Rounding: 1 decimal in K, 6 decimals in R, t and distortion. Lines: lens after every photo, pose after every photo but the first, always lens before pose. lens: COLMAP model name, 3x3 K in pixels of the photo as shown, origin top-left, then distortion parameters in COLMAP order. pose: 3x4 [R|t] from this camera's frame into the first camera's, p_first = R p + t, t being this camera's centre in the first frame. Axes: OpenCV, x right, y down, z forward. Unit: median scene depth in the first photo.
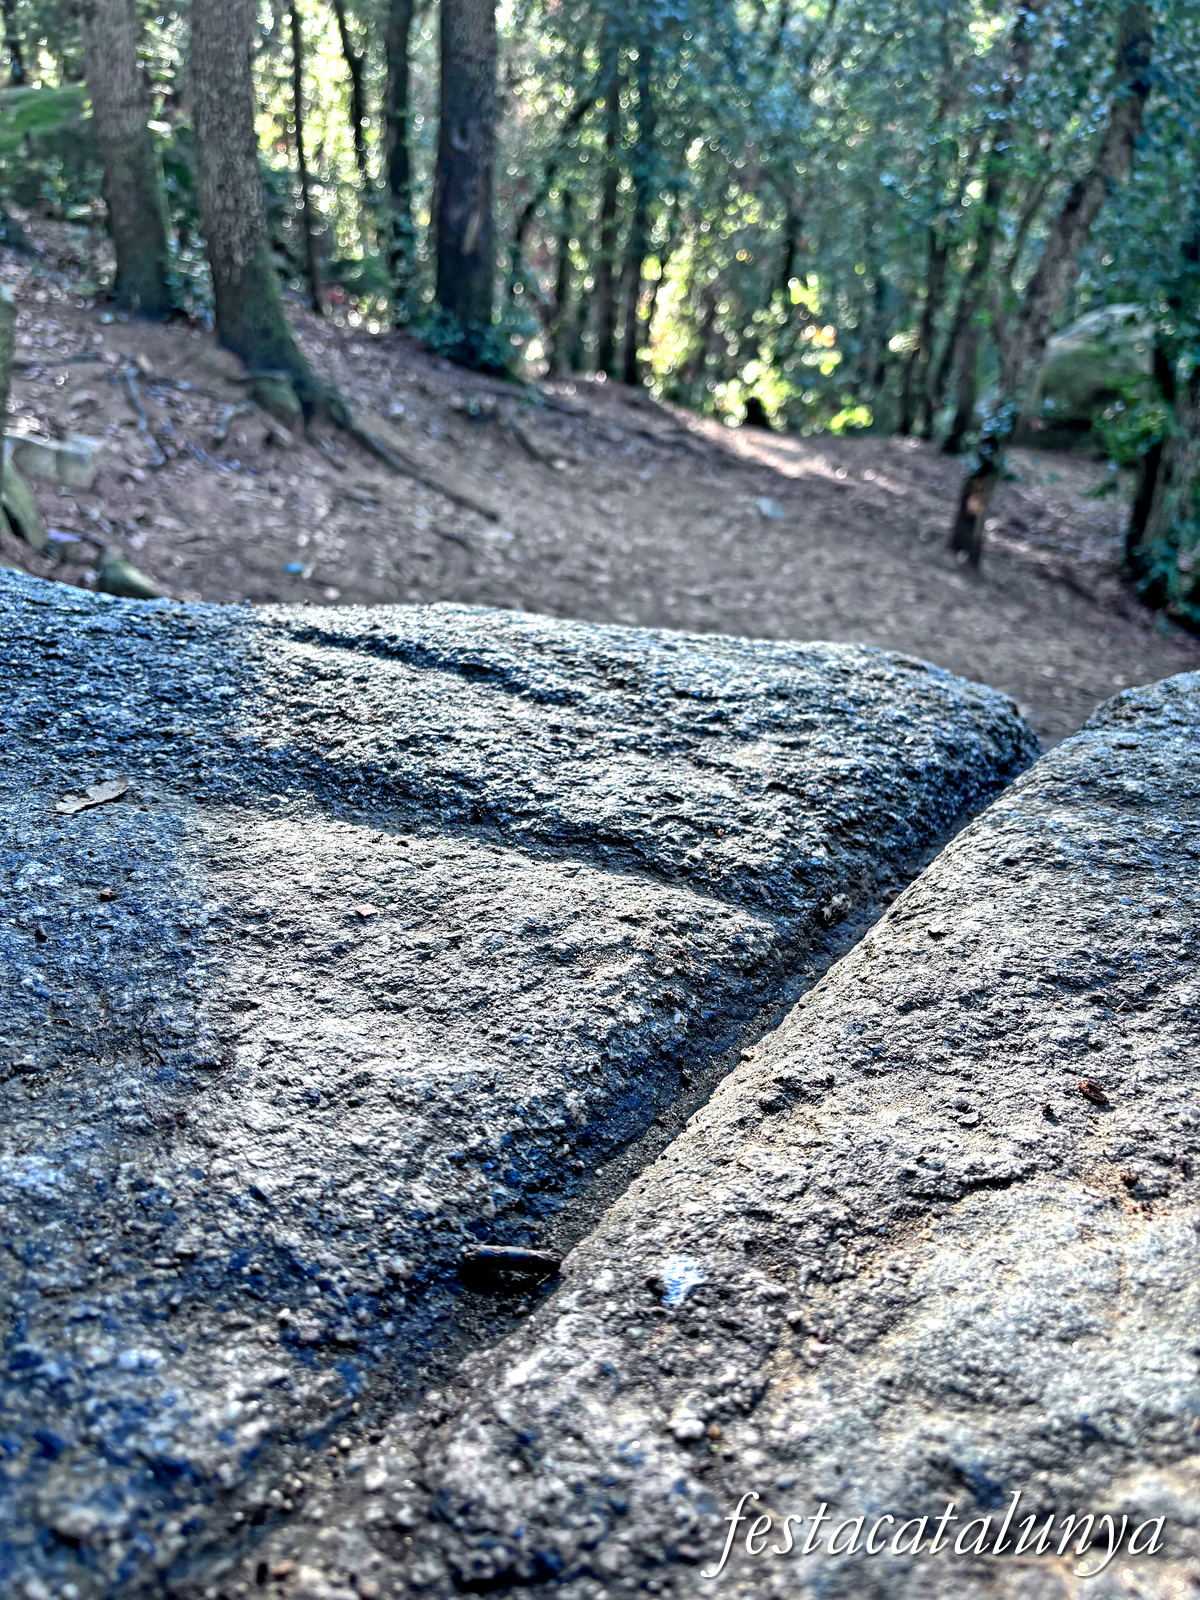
lens RADIAL K [[1210.2, 0, 597.7], [0, 1210.2, 837.1], [0, 0, 1]] dist [0.028173, -0.000724]
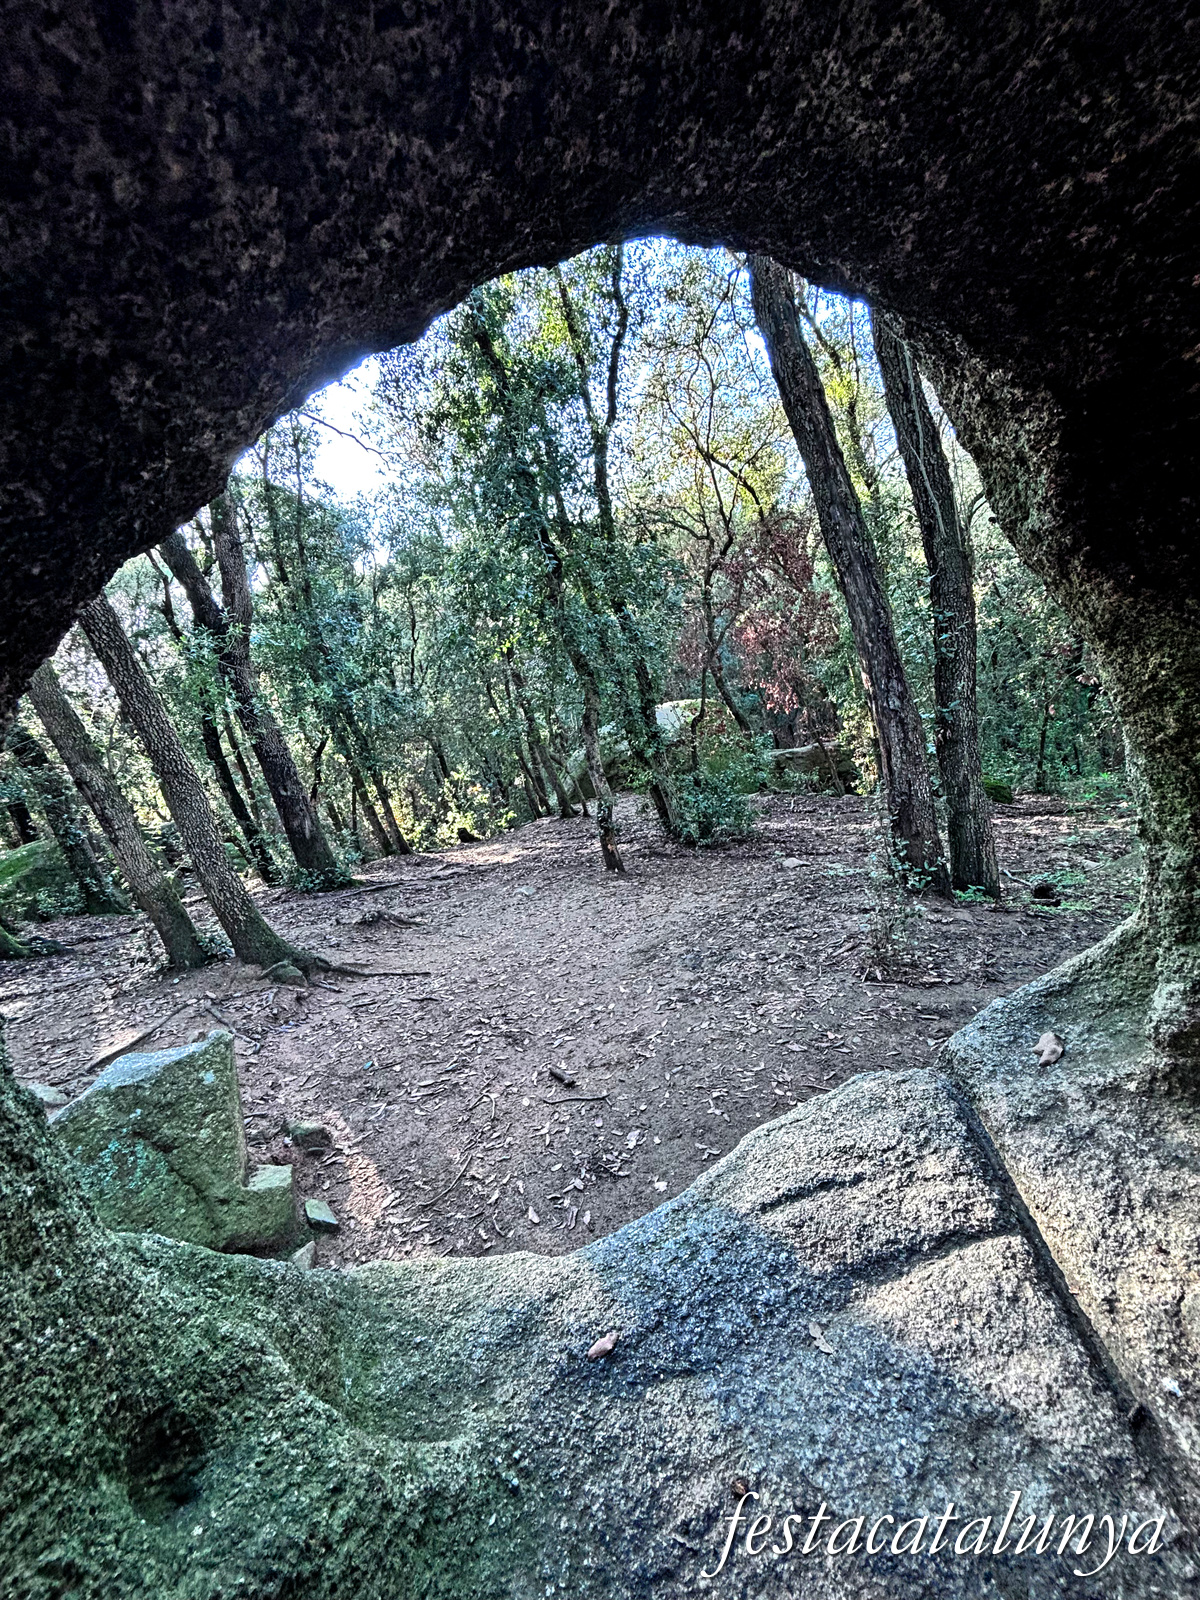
lens RADIAL K [[648.4, 0, 606.2], [0, 648.4, 793.0], [0, 0, 1]] dist [0.000383, 0.000596]
pose [[0.845229, -0.389168, 0.366246, -0.107278], [0.489834, 0.838187, -0.239802, -0.116216], [-0.213659, 0.382087, 0.899088, -0.085480]]
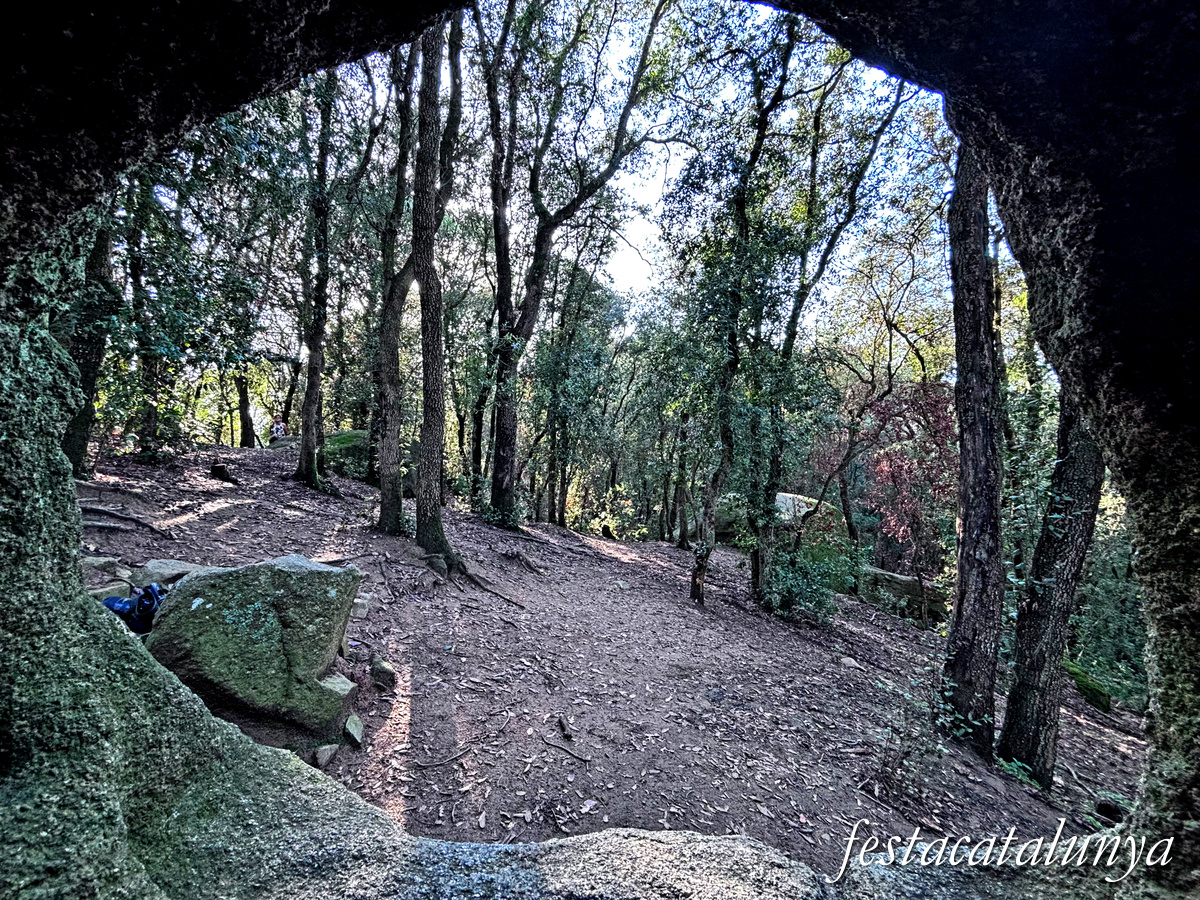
lens RADIAL K [[485.9, 0, 601.1], [0, 485.9, 445.0], [0, 0, 1]] dist [-0.001977, -0.000746]
pose [[0.991873, -0.003113, 0.127193, -0.049927], [0.061708, 0.886018, -0.459526, -0.086311], [-0.111264, 0.463640, 0.879010, -0.062633]]
